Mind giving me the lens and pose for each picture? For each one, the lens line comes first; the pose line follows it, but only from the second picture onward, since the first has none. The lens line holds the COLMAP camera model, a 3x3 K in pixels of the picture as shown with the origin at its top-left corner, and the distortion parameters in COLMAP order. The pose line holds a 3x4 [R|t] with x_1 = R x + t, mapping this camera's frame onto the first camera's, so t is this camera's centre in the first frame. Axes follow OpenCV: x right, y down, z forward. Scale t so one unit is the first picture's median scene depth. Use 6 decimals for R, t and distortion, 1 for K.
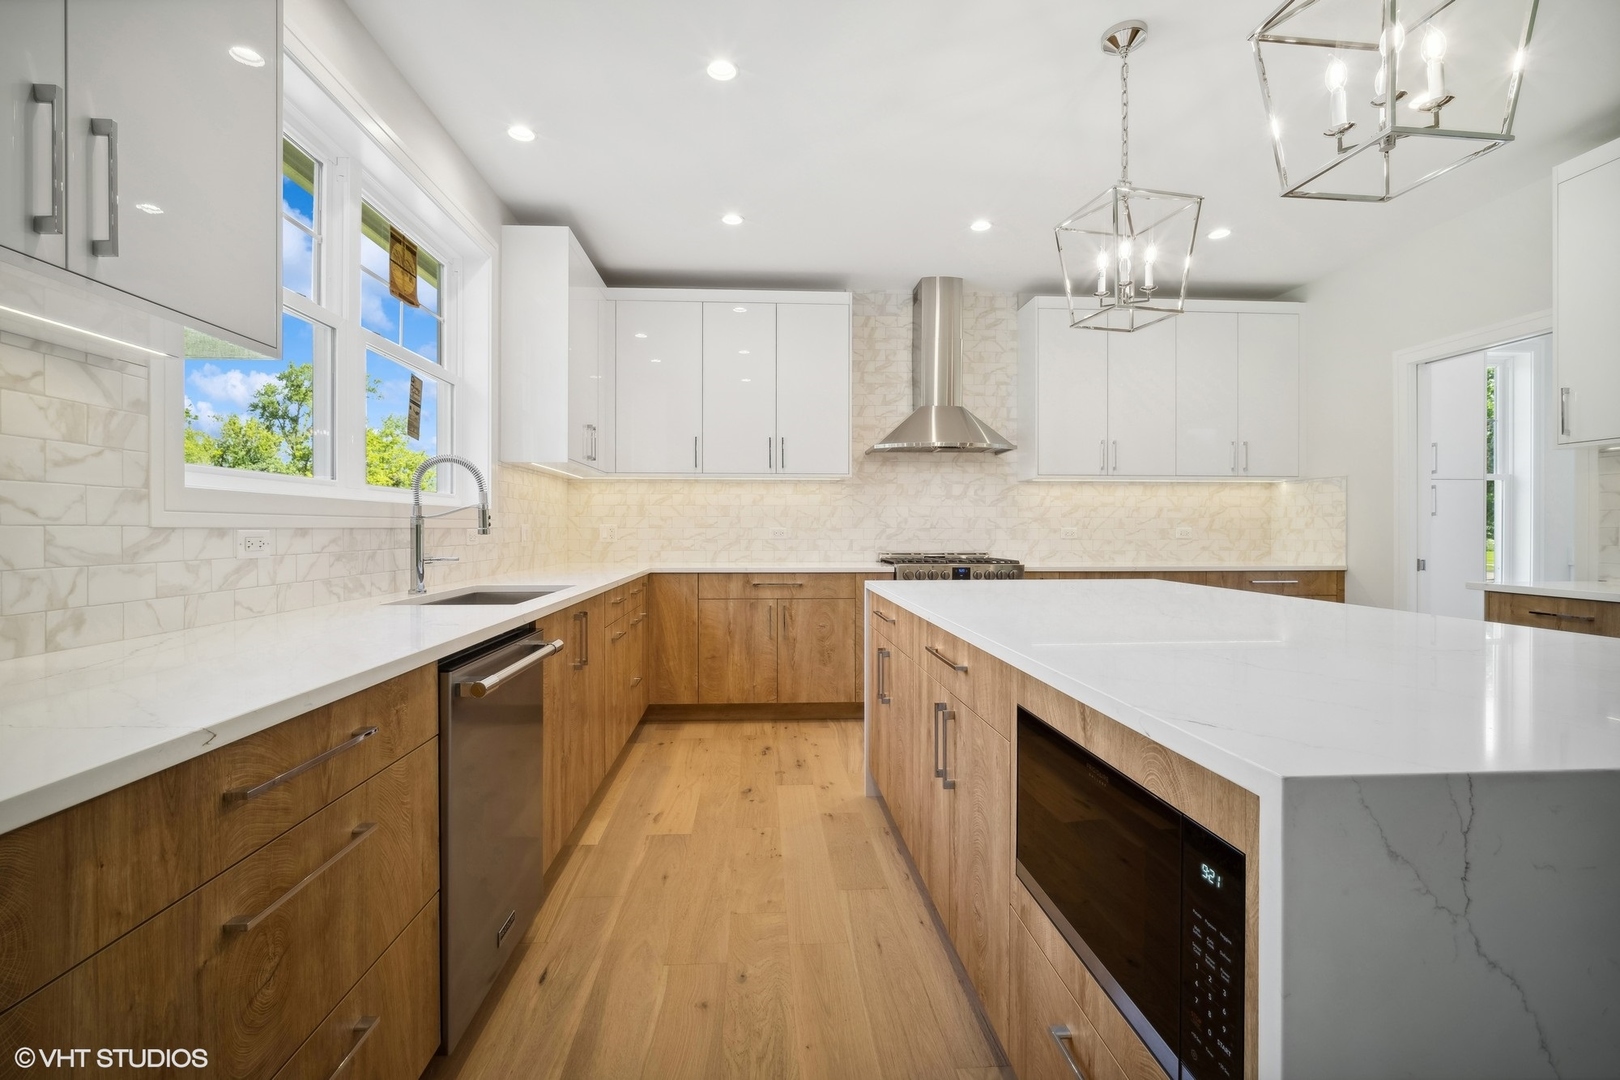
lens RADIAL K [[739.1, 0, 808.9], [0, 739.1, 537.7], [0, 0, 1]] dist [-0.010476, 0.001694]
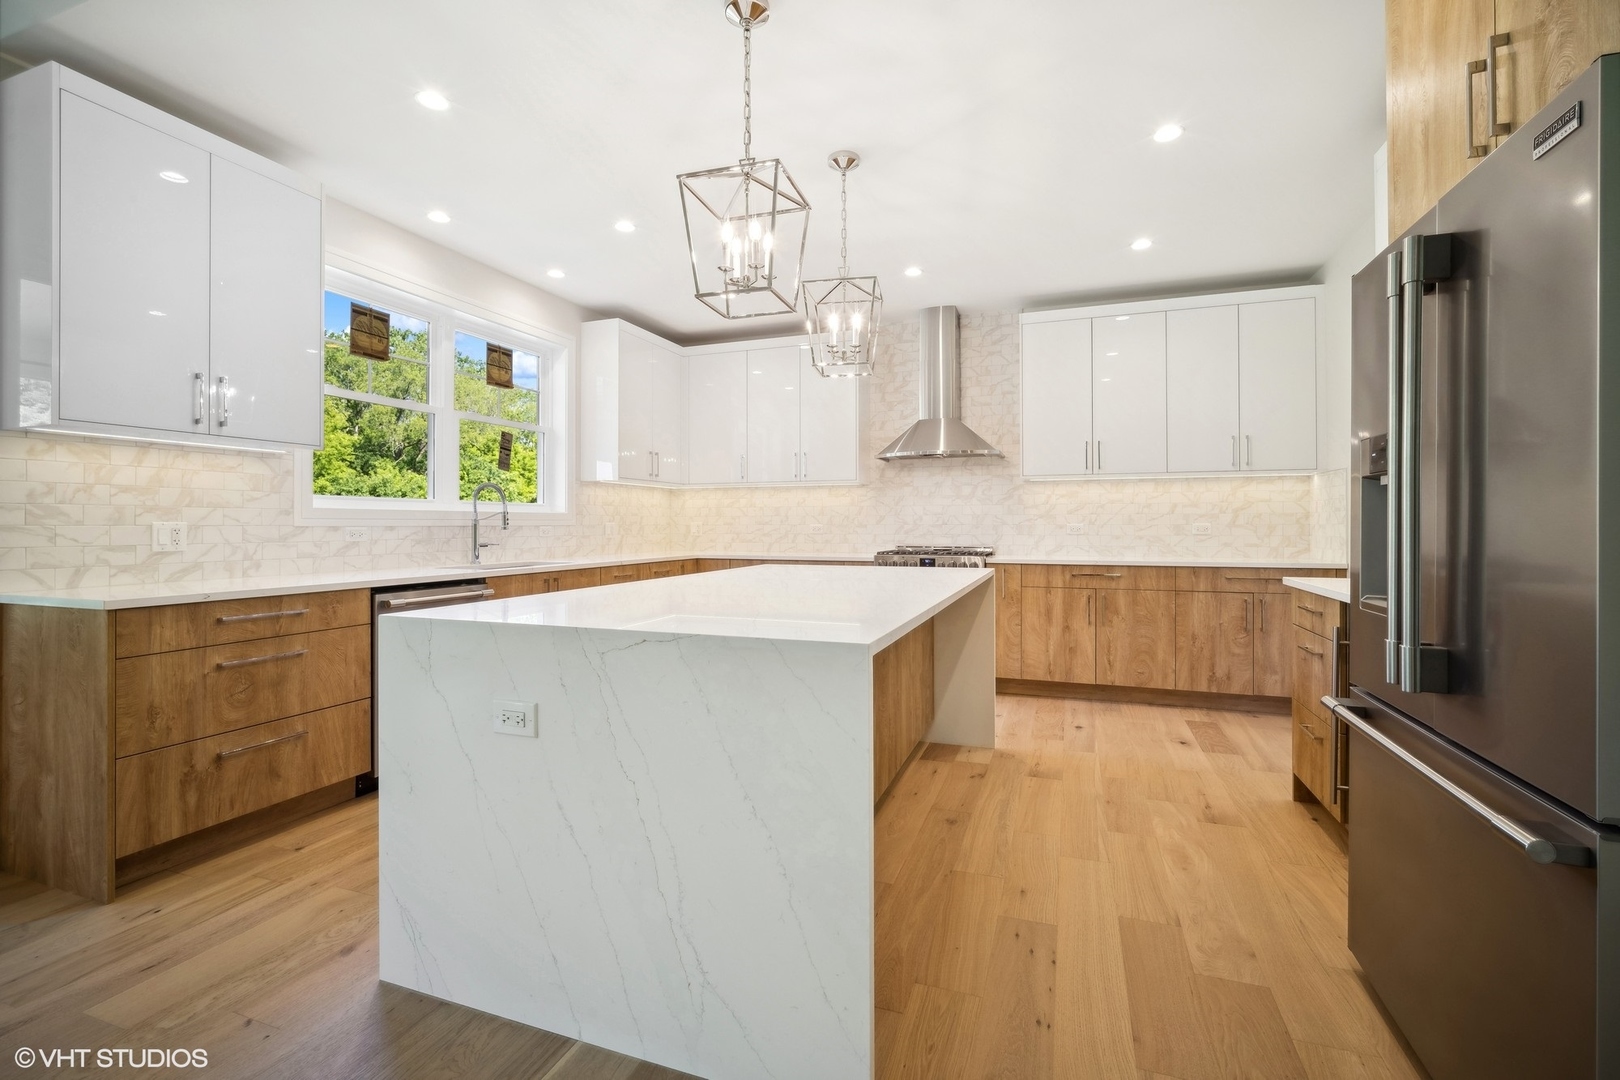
lens RADIAL K [[739.1, 0, 811.7], [0, 739.1, 527.5], [0, 0, 1]] dist [-0.010476, 0.001694]
pose [[0.912784, -0.000476, -0.408442, 0.453905], [-0.002716, 0.999970, -0.007235, 0.000500], [0.408433, 0.007713, 0.912756, -0.125282]]
